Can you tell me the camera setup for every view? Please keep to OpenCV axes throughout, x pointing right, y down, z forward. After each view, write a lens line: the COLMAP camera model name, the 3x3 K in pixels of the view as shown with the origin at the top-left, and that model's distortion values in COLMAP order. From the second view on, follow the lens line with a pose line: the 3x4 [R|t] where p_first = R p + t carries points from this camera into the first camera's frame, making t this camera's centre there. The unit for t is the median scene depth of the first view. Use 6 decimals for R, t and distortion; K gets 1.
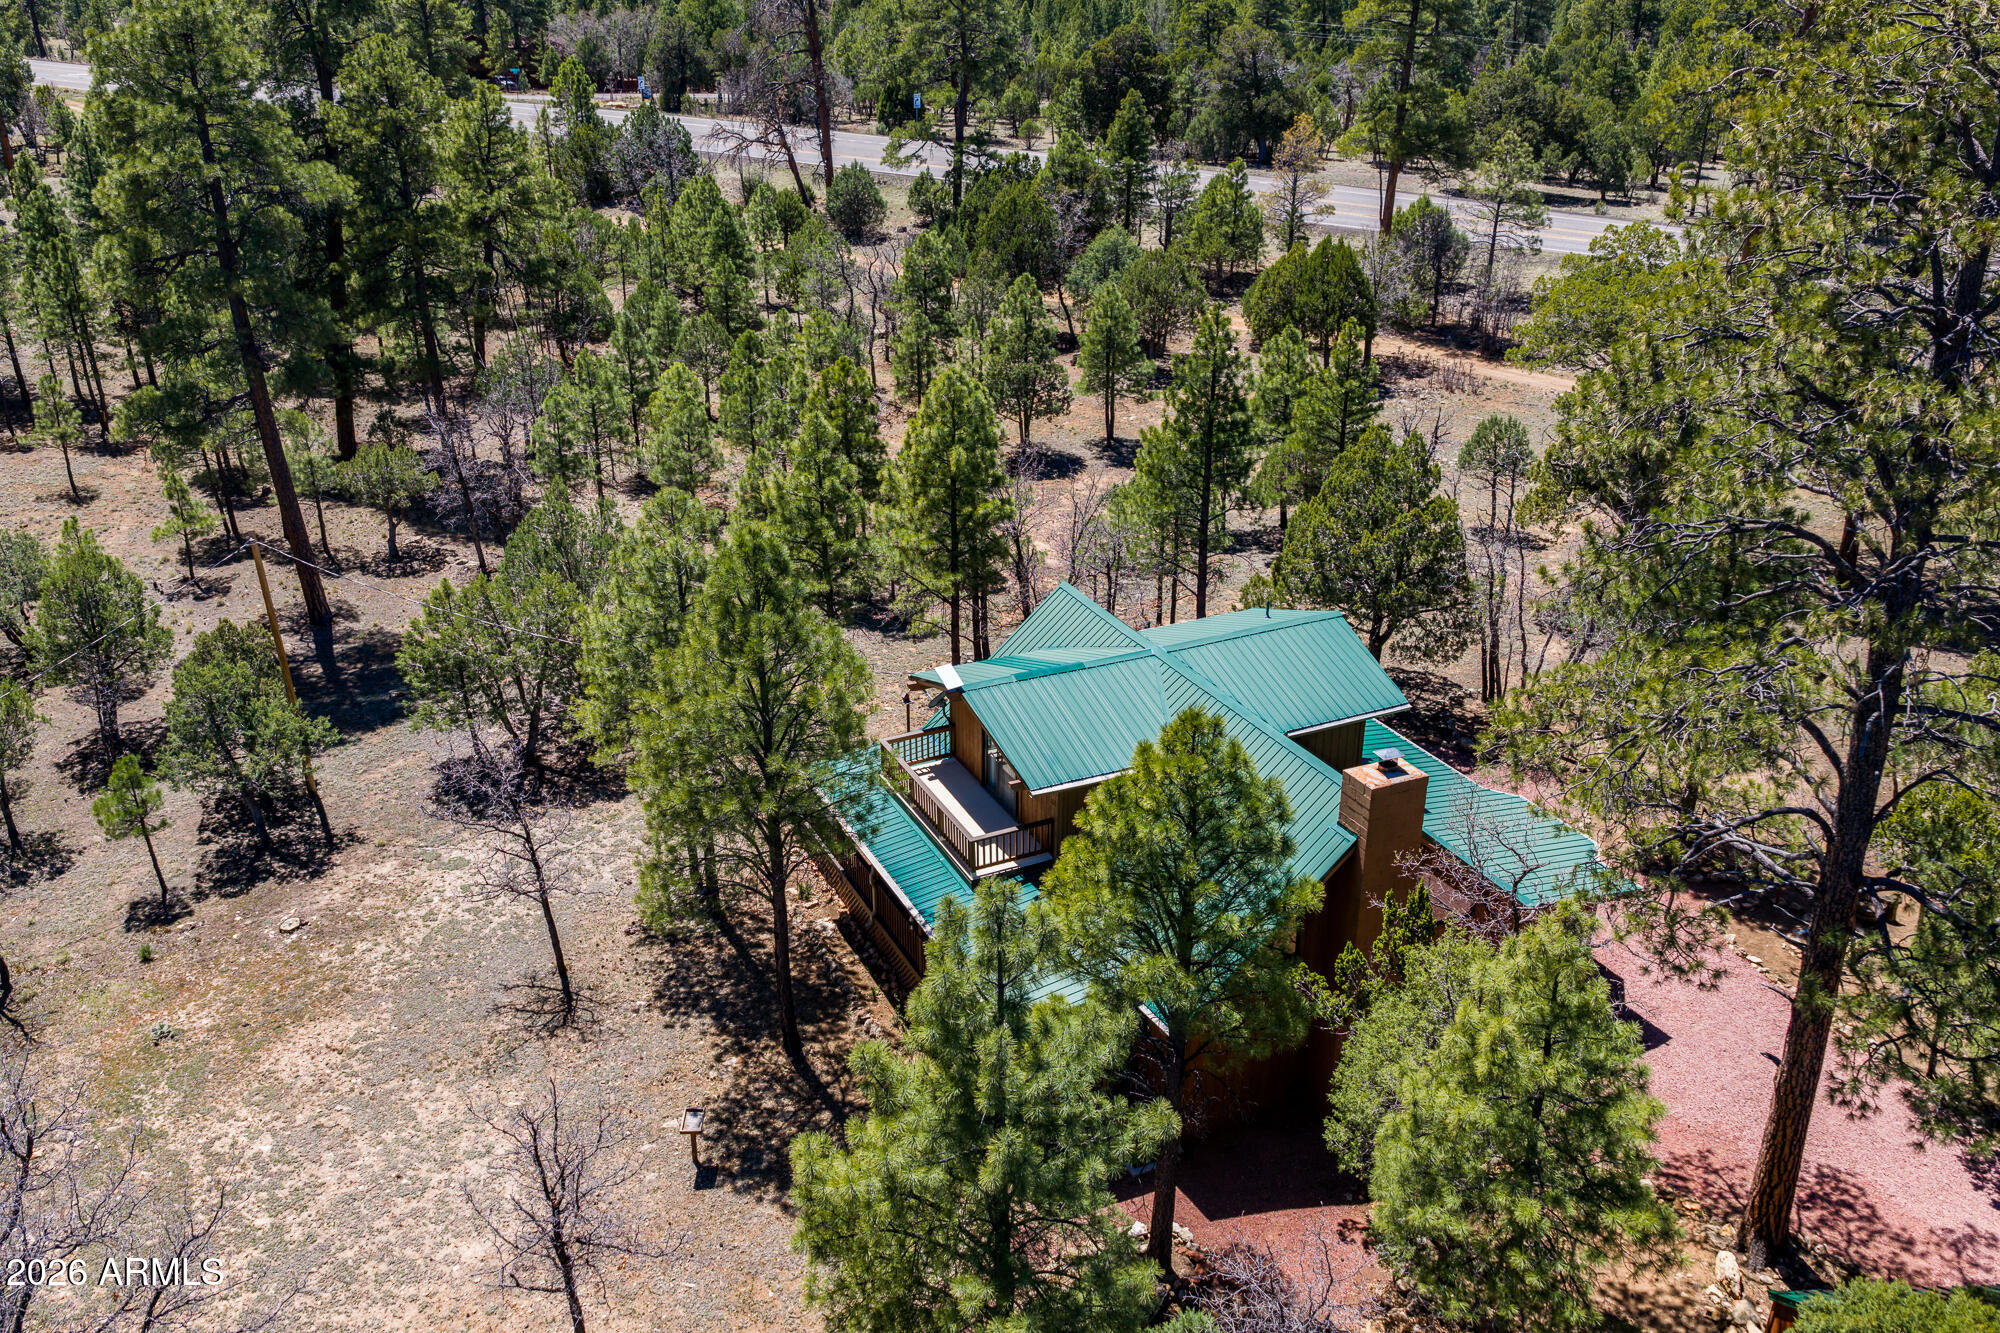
lens RADIAL K [[1607.9, 0, 1000.0], [0, 1607.9, 666.5], [0, 0, 1]] dist [-0.000522, -0.000290]
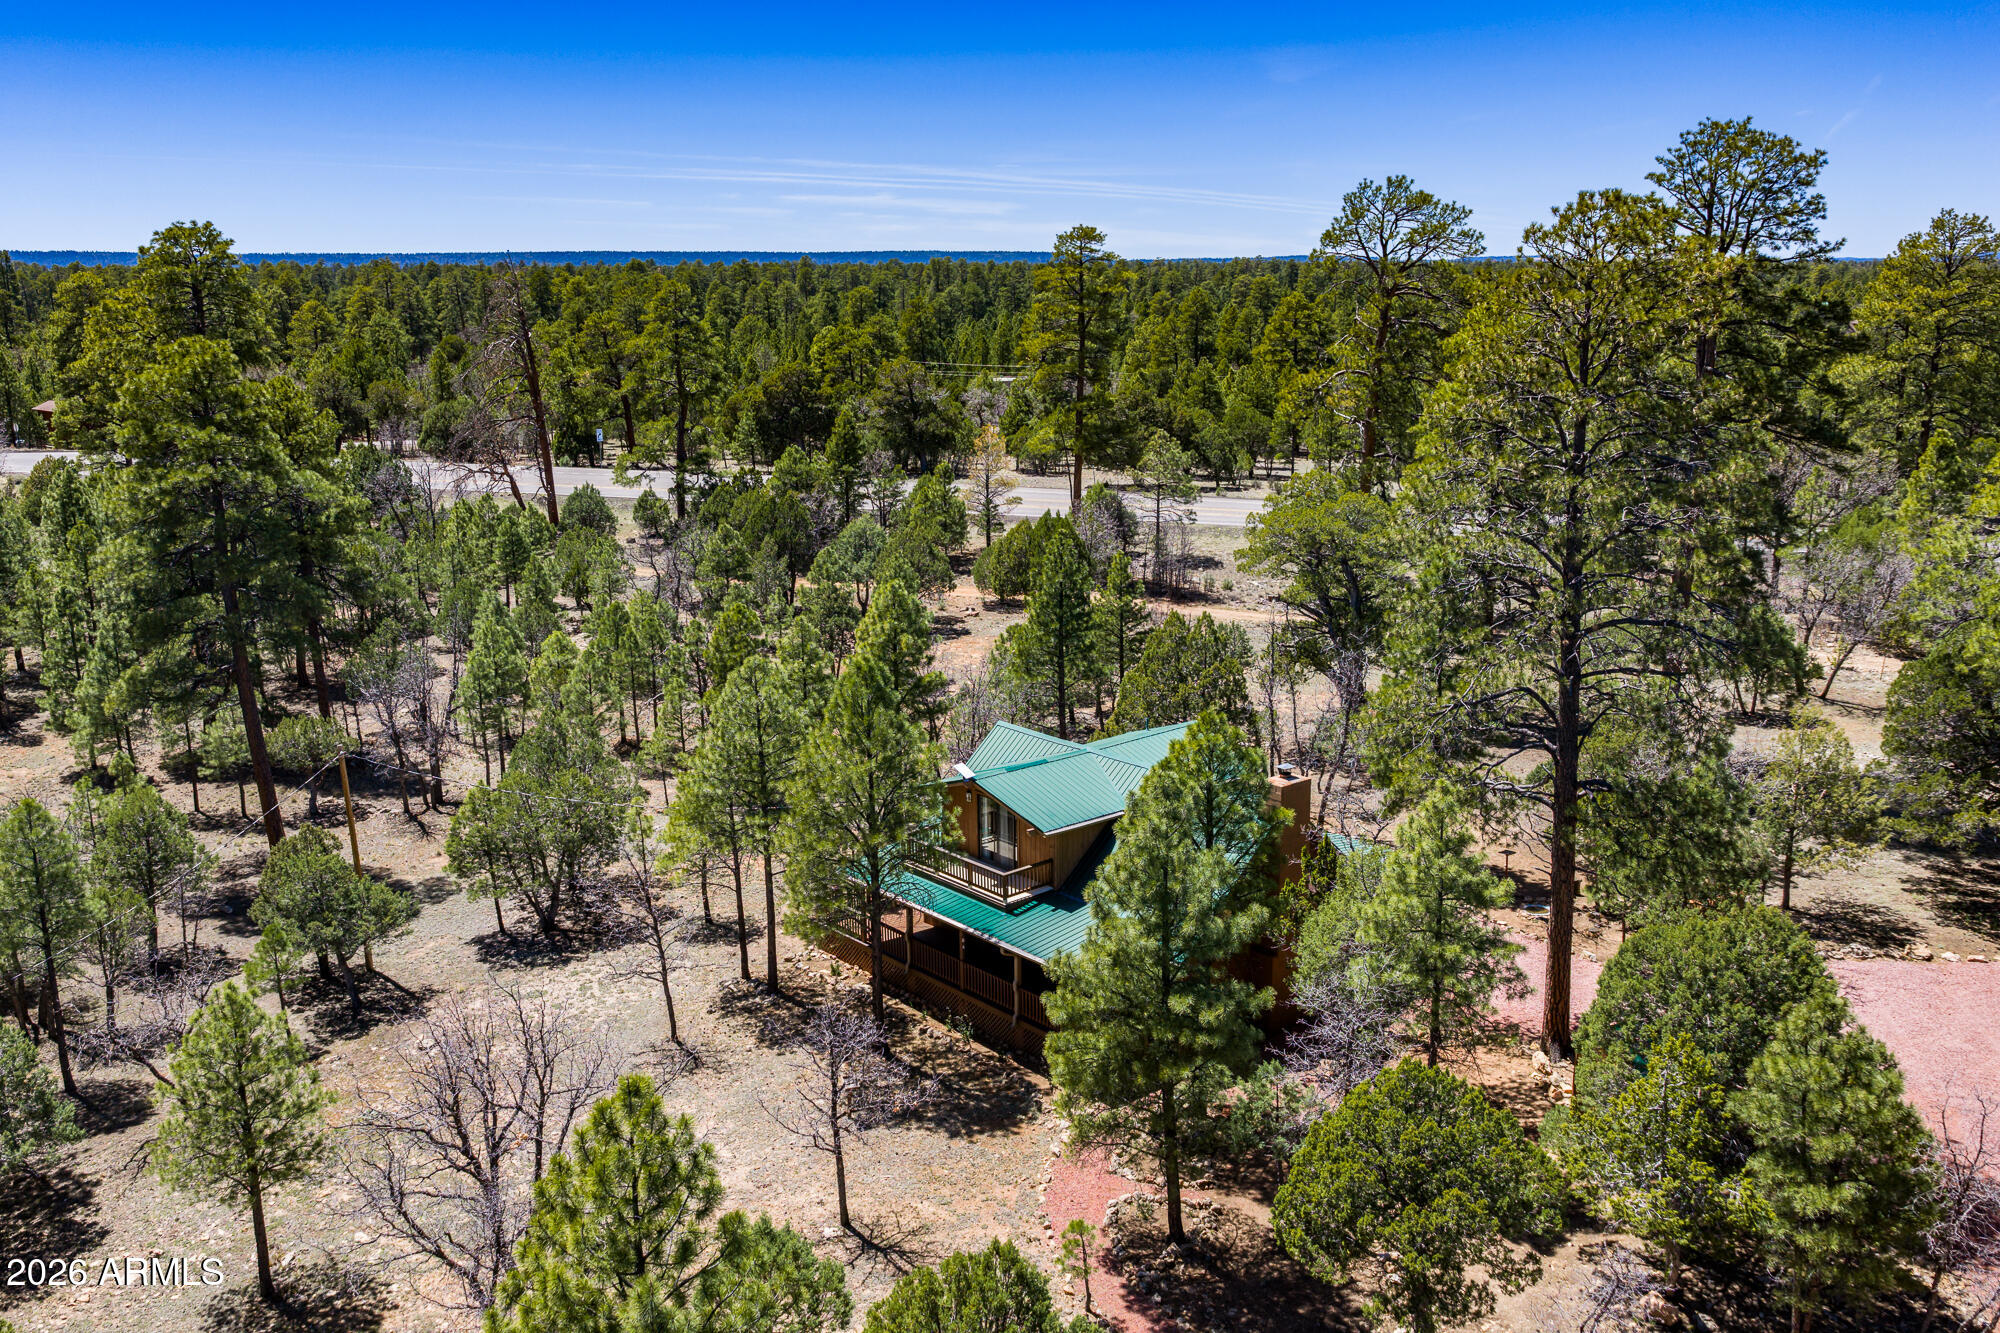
lens RADIAL K [[1660.0, 0, 1000.0], [0, 1660.0, 666.5], [0, 0, 1]] dist [0.005729, 0.002220]
pose [[0.967118, -0.072413, 0.243802, -0.116562], [0.120328, 0.974811, -0.187787, 0.065006], [-0.224063, 0.210949, 0.951471, -0.139785]]
